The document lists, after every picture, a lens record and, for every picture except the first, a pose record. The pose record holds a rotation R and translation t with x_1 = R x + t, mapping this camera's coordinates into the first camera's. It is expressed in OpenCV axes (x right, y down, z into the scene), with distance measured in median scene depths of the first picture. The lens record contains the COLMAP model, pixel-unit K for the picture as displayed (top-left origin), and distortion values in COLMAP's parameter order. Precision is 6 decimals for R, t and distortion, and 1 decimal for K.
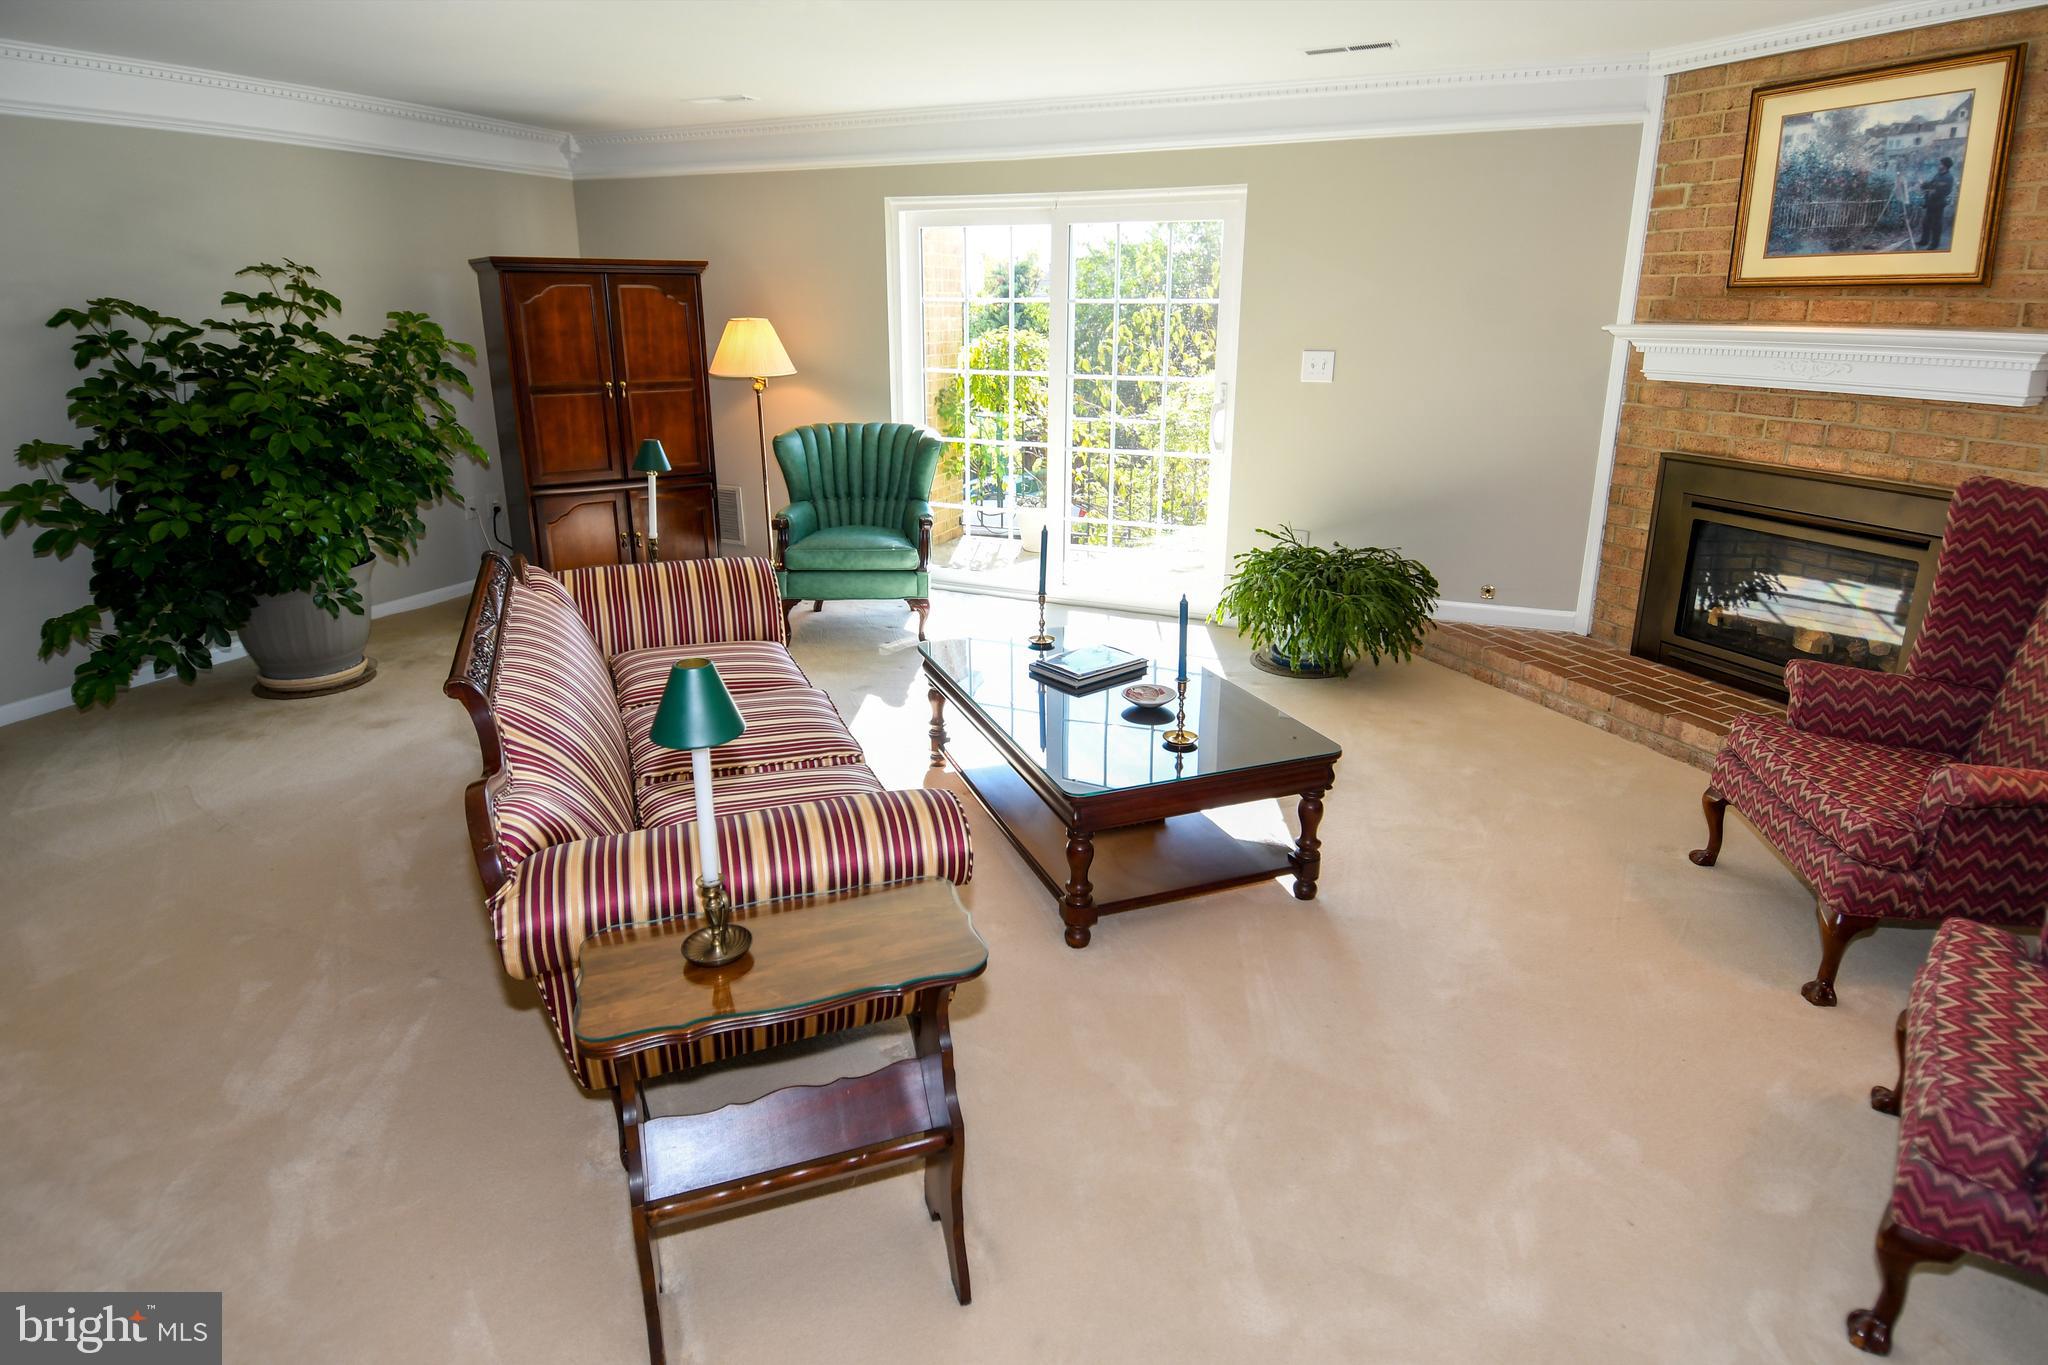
lens RADIAL K [[1179.3, 0, 1003.5], [0, 1179.3, 663.8], [0, 0, 1]] dist [0.067117, -0.016315]
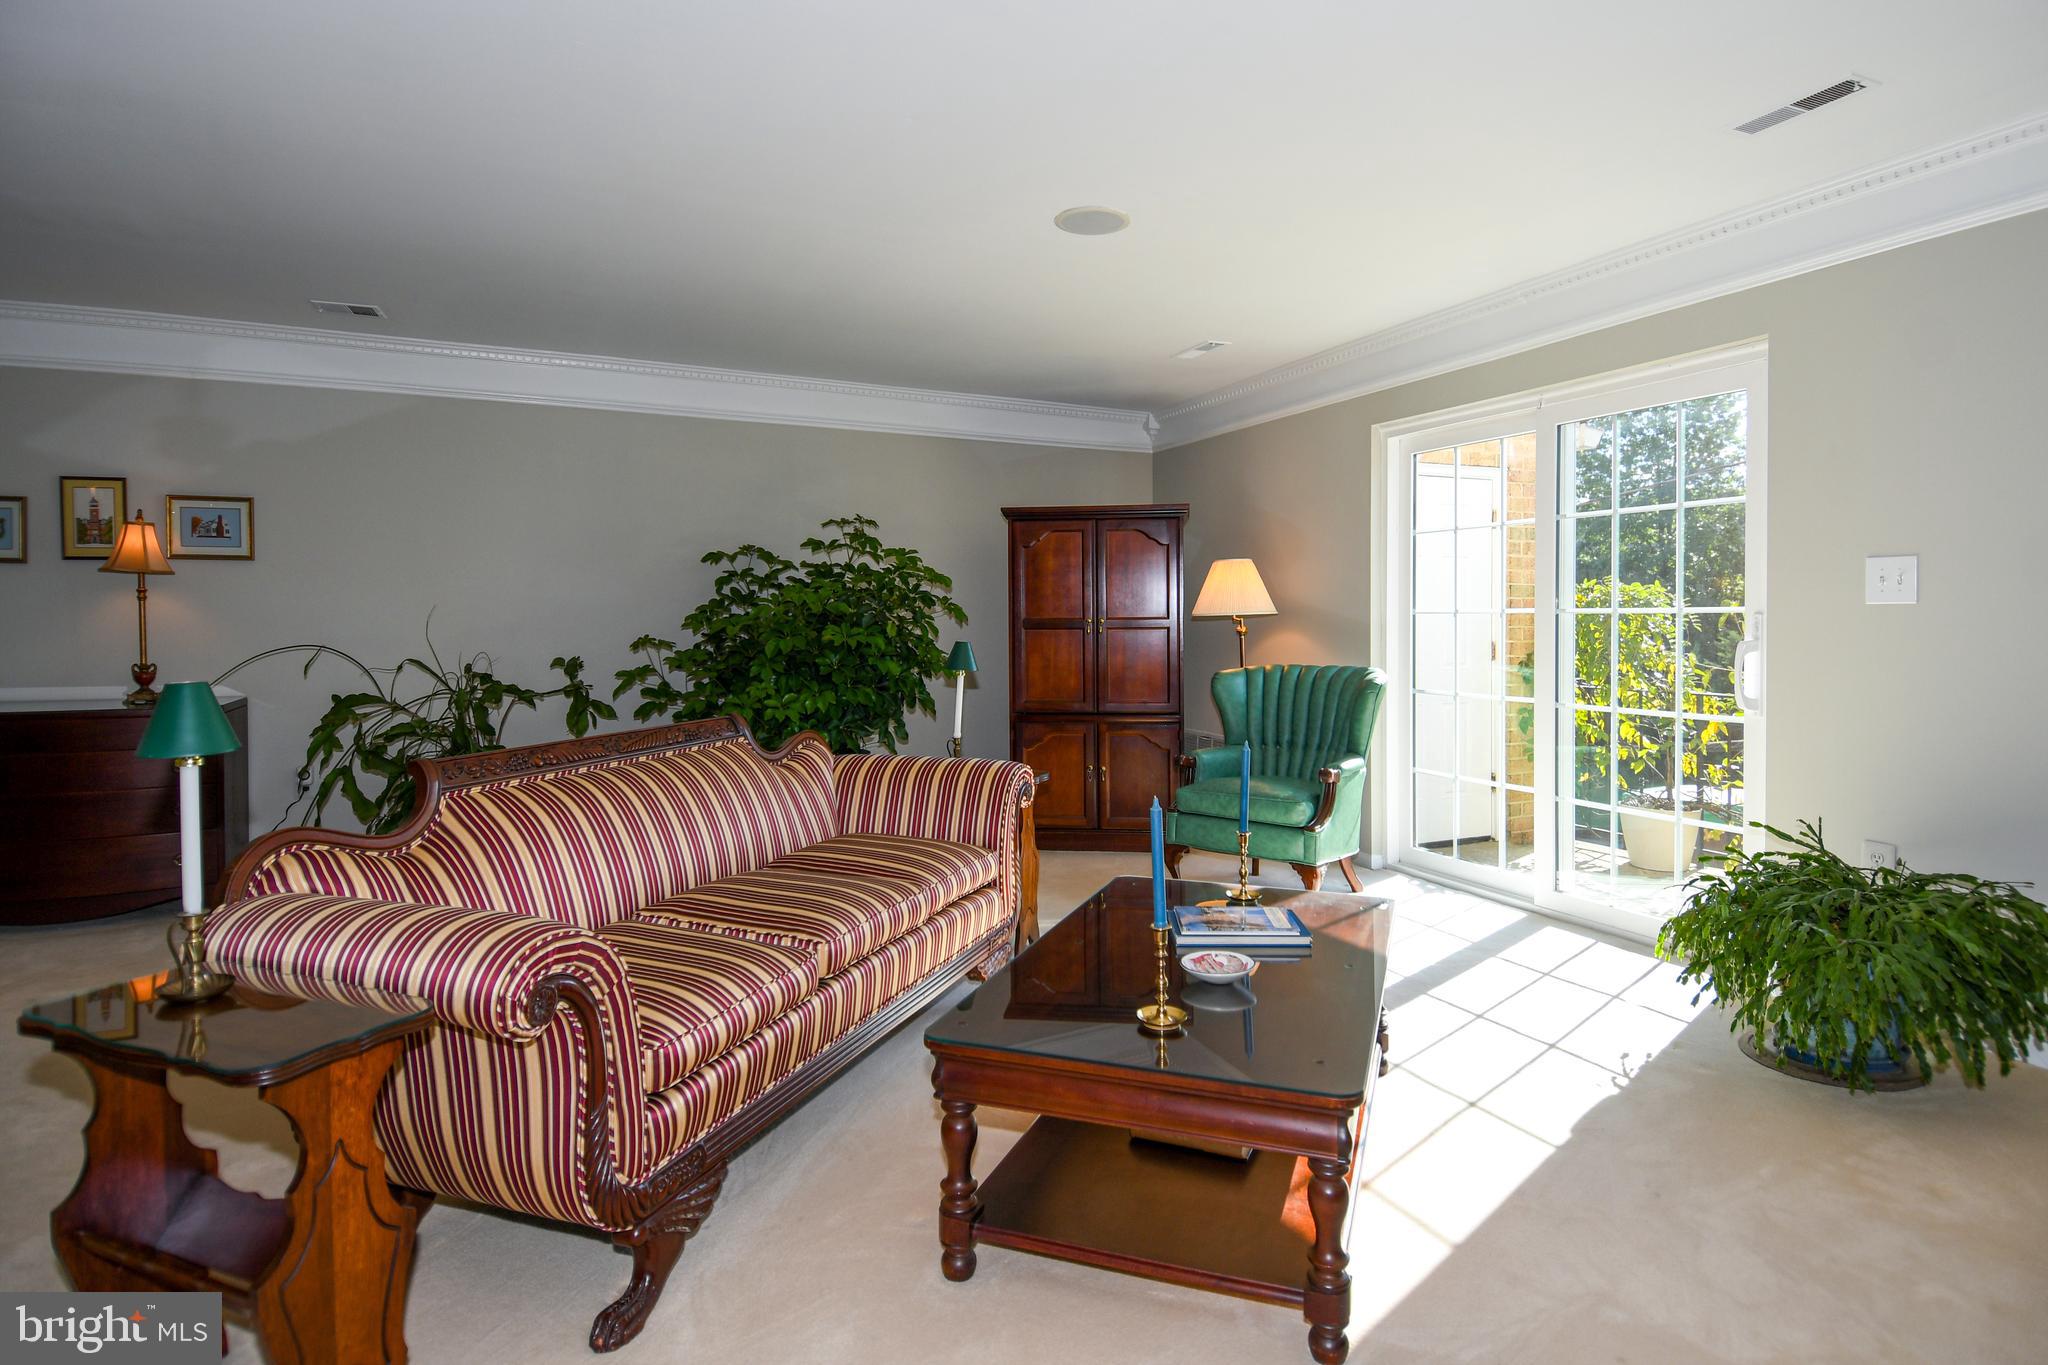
lens RADIAL K [[1179.3, 0, 1022.5], [0, 1179.3, 672.9], [0, 0, 1]] dist [0.067117, -0.016315]
pose [[0.744953, 0.038736, -0.665992, 0.585807], [-0.212217, 0.960214, -0.181528, 0.015156], [0.632463, 0.276565, 0.723535, 0.441068]]
